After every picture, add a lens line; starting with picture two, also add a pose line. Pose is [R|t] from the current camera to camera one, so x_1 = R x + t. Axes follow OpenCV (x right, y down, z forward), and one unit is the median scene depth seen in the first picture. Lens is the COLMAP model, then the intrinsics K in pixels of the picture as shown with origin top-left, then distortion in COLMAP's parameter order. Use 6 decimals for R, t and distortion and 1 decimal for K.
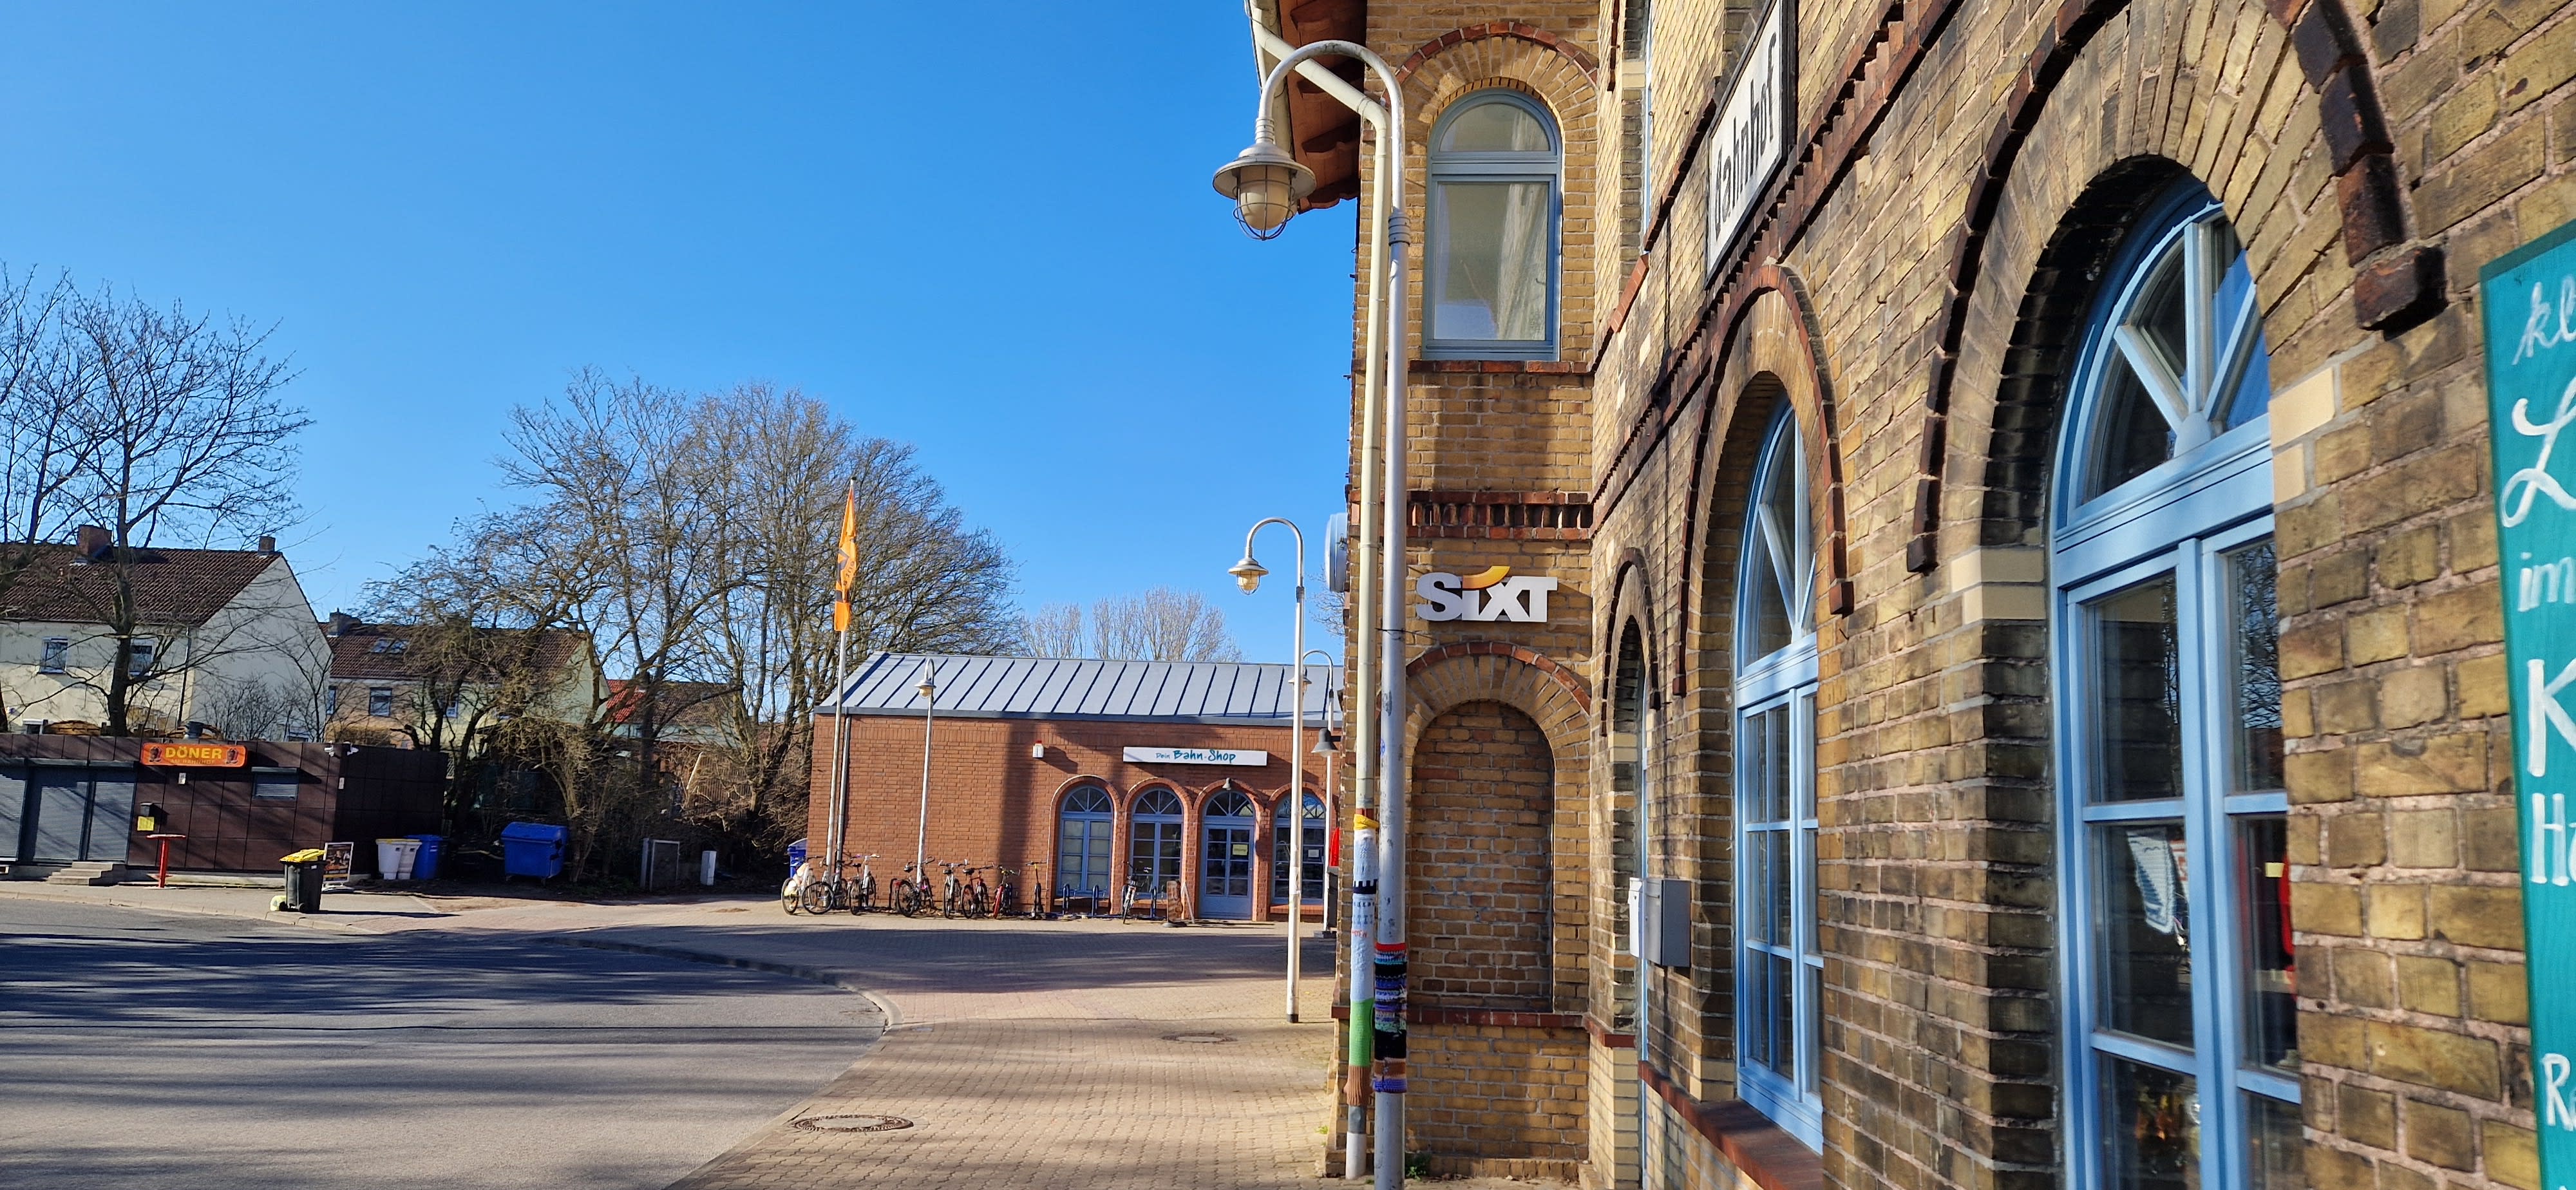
lens RADIAL K [[1699.5, 0, 1244.2], [0, 1699.5, 633.5], [0, 0, 1]] dist [0.073137, -0.041790]
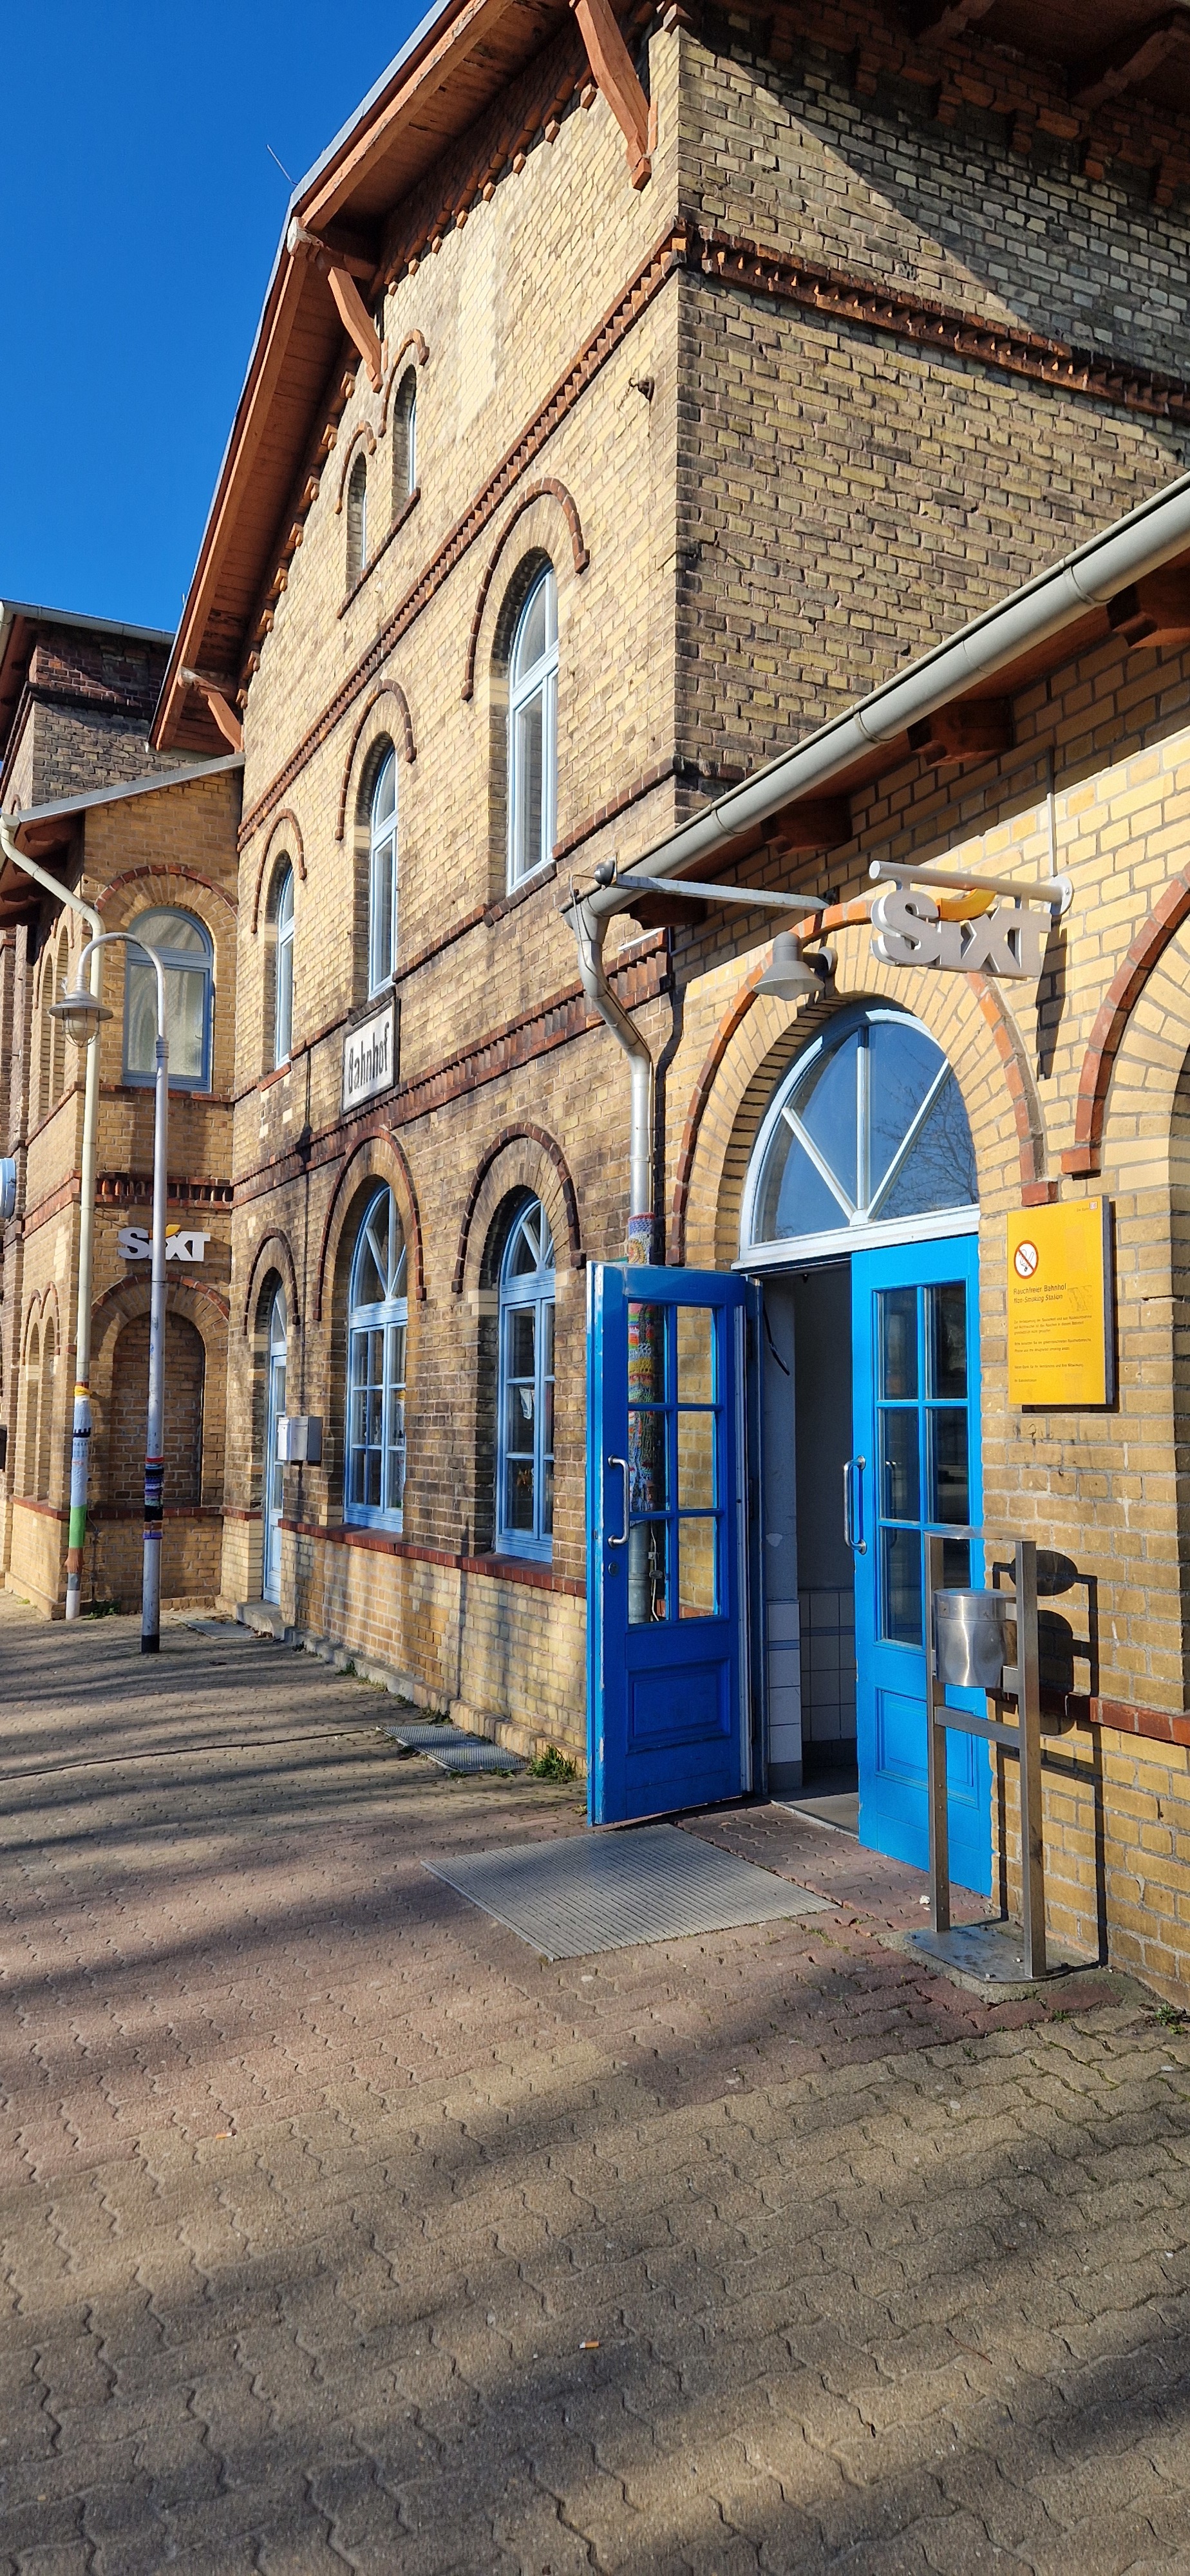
lens RADIAL K [[1699.5, 0, 582.4], [0, 1699.5, 1250.4], [0, 0, 1]] dist [0.073137, -0.041790]
pose [[0.874978, 0.020942, 0.483710, -0.439739], [-0.036397, 0.999082, 0.022584, -0.102723], [-0.482793, -0.037366, 0.874937, -0.865795]]
